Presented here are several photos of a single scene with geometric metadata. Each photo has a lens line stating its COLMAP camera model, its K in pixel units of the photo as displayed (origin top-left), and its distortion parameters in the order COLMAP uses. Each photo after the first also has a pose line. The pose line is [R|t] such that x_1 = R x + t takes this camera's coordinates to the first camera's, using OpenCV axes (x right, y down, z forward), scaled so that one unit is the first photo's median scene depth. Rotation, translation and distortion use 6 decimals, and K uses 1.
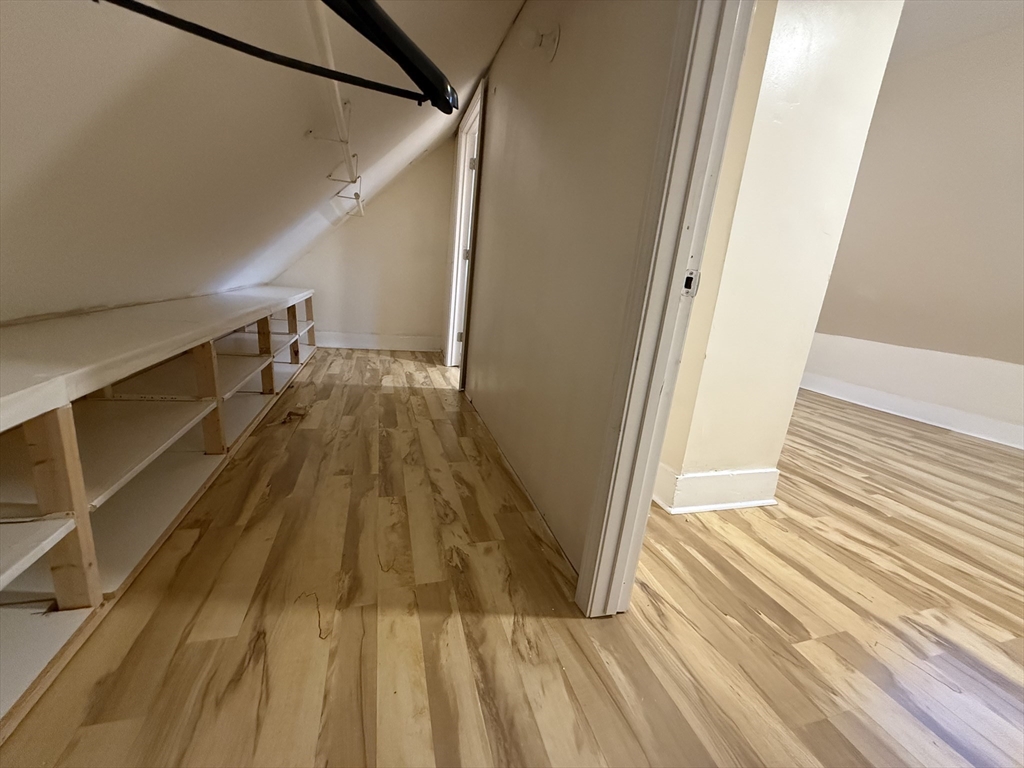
lens RADIAL K [[405.9, 0, 511.3], [0, 405.9, 385.1], [0, 0, 1]] dist [-0.003536, 0.000614]
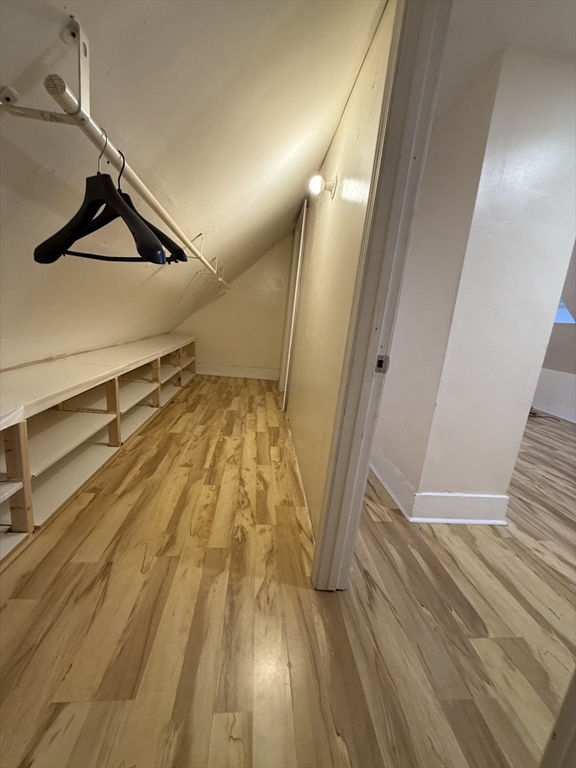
lens RADIAL K [[304.4, 0, 286.7], [0, 304.4, 382.6], [0, 0, 1]] dist [-0.003536, 0.000614]
pose [[0.979346, 0.044383, -0.197259, 0.238419], [-0.055823, 0.997043, -0.052814, -0.079250], [0.194332, 0.062735, 0.978928, -0.099185]]
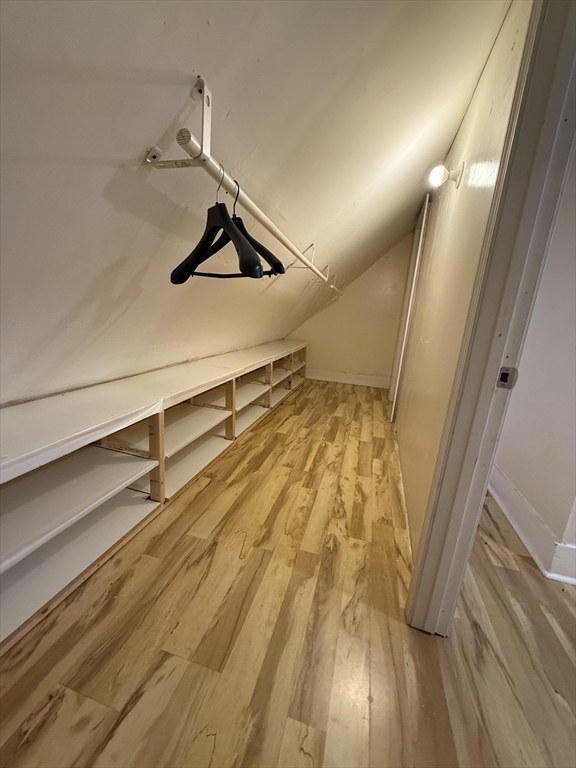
lens RADIAL K [[304.4, 0, 287.6], [0, 304.4, 382.8], [0, 0, 1]] dist [-0.003536, 0.000614]
pose [[0.844374, 0.085480, -0.528891, 0.271981], [-0.123804, 0.991602, -0.037390, -0.089632], [0.521254, 0.097050, 0.847866, -0.076677]]
